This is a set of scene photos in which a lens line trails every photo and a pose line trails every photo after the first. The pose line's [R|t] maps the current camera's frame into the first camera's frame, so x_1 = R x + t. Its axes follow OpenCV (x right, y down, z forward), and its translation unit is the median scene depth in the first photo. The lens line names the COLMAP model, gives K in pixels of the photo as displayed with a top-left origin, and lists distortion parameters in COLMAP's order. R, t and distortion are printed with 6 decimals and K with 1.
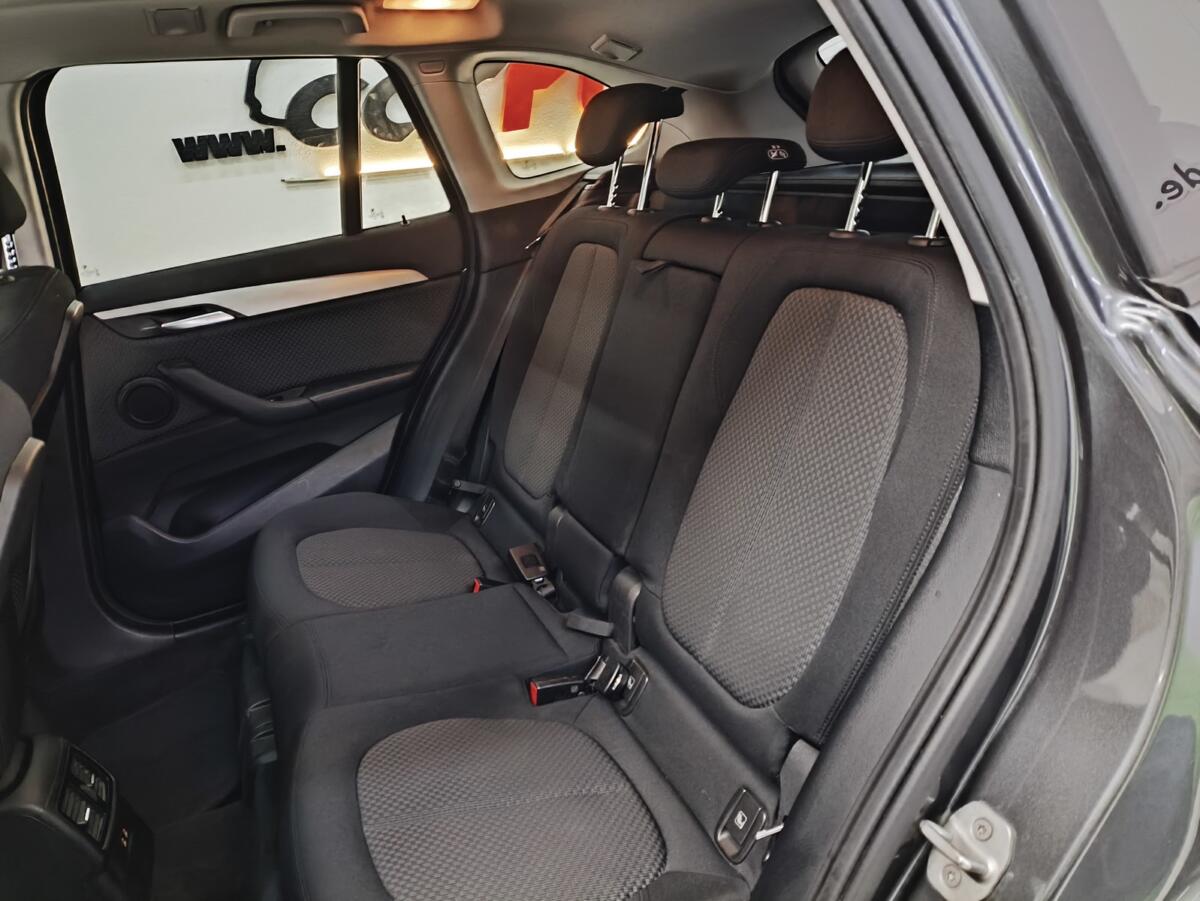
lens RADIAL K [[883.5, 0, 602.8], [0, 883.5, 453.2], [0, 0, 1]] dist [0.096907, -0.153073]
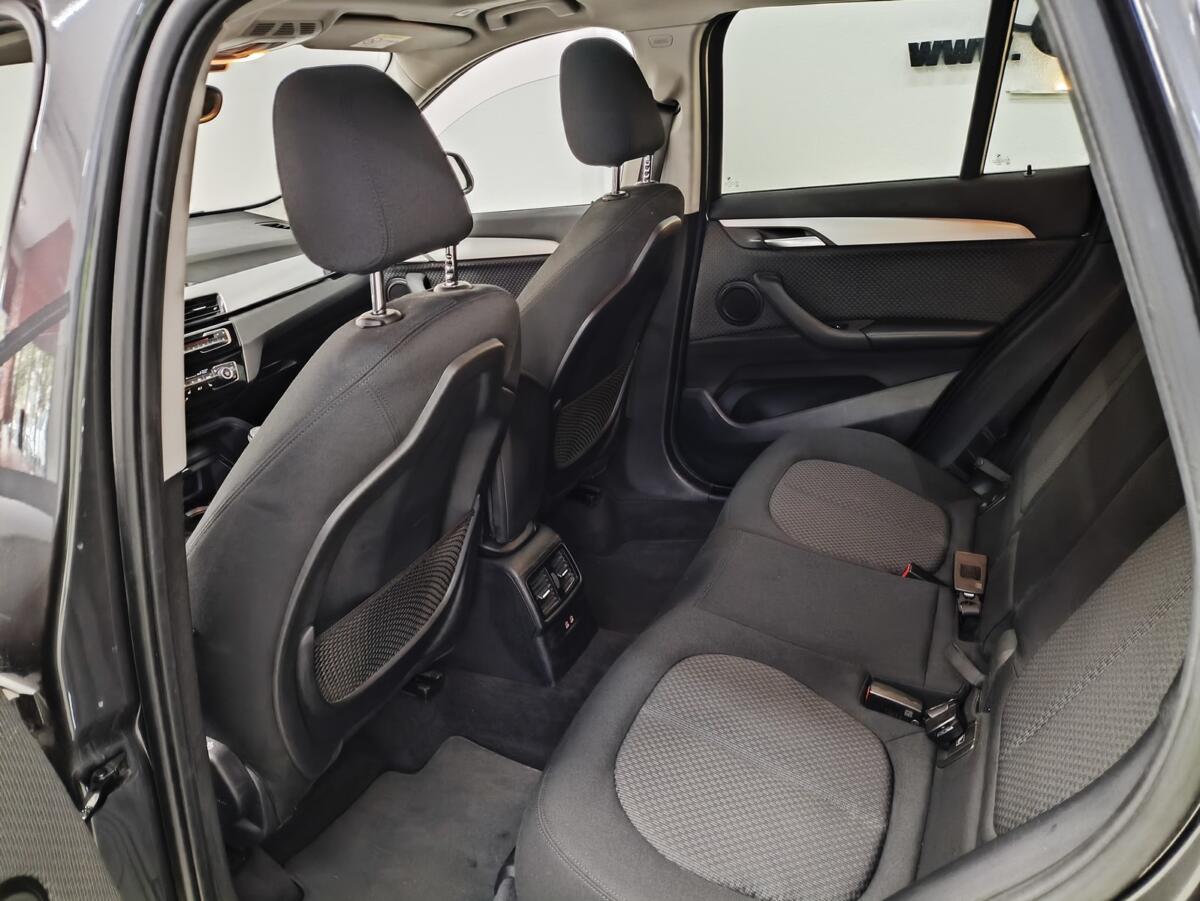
lens RADIAL K [[897.1, 0, 595.6], [0, 897.1, 457.4], [0, 0, 1]] dist [0.016002, 0.009712]
pose [[0.638373, 0.359407, -0.680666, 0.234448], [-0.258611, 0.933038, 0.250122, -0.110008], [0.724982, 0.016357, 0.688573, 0.061663]]
